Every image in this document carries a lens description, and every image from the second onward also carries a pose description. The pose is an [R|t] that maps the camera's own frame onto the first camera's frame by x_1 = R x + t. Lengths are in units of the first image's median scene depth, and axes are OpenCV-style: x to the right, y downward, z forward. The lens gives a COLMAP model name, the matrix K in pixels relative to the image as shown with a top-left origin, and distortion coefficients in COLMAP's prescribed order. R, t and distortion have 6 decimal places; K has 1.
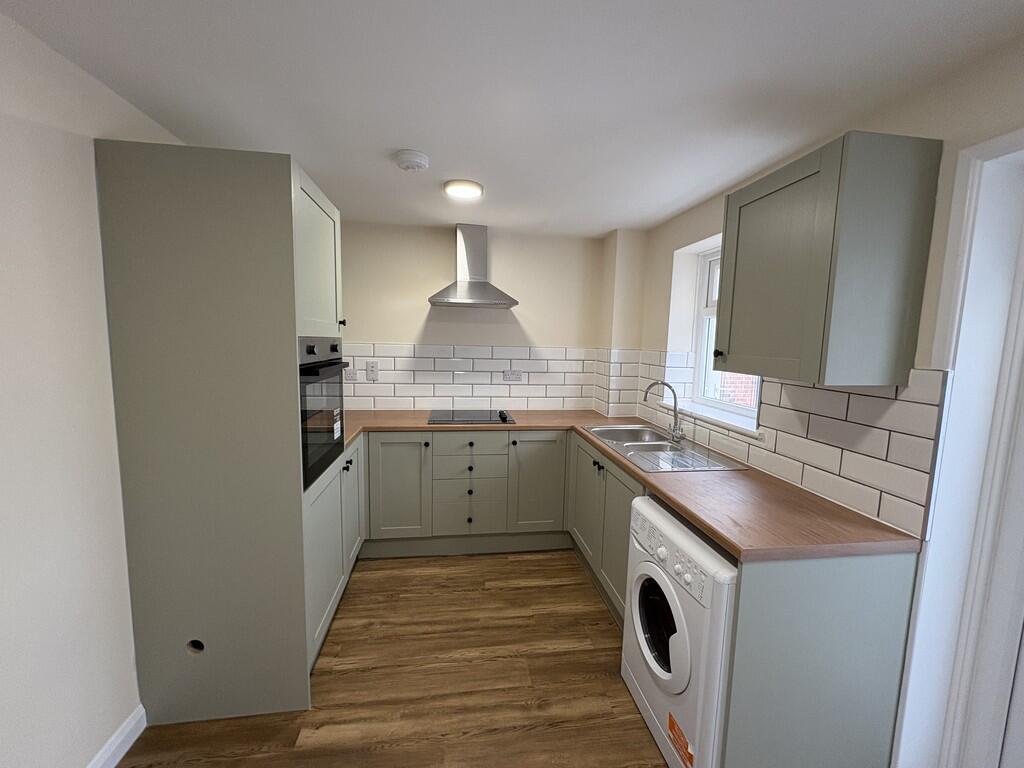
lens RADIAL K [[408.0, 0, 512.0], [0, 408.0, 384.0], [0, 0, 1]] dist [0.000675, 0.000123]
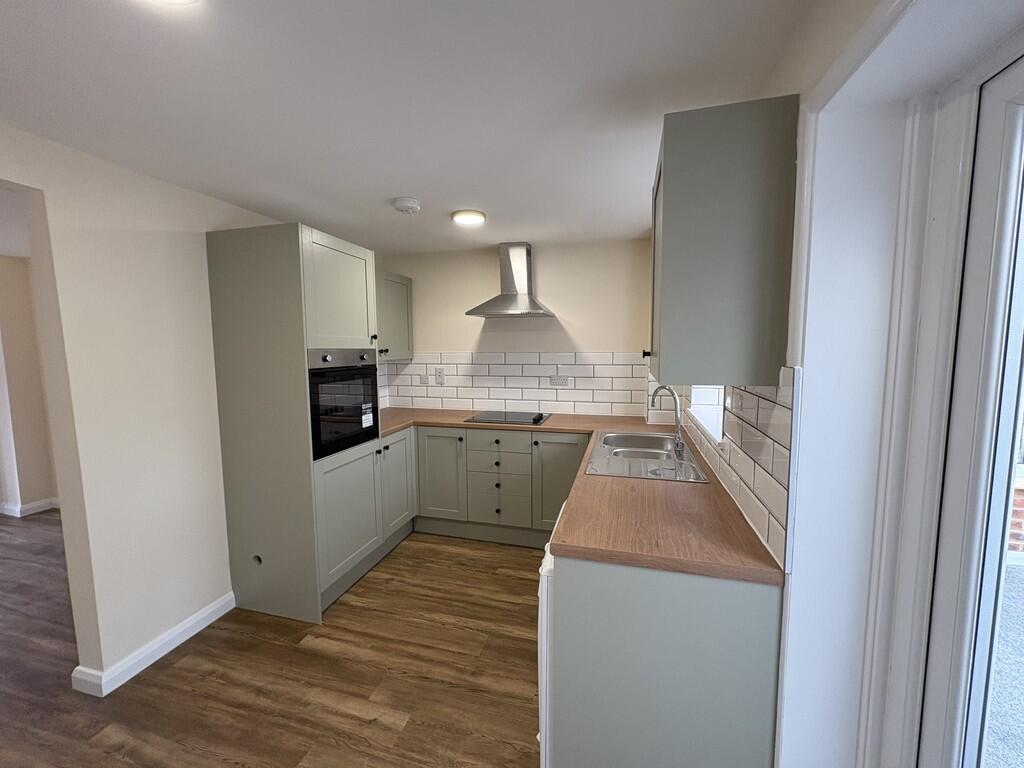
lens RADIAL K [[408.0, 0, 512.0], [0, 408.0, 384.0], [0, 0, 1]] dist [0.000675, 0.000123]
pose [[0.914682, 0.006068, -0.404128, 0.391002], [-0.014385, 0.999743, -0.017547, 0.010703], [0.403918, 0.021863, 0.914534, 0.003213]]
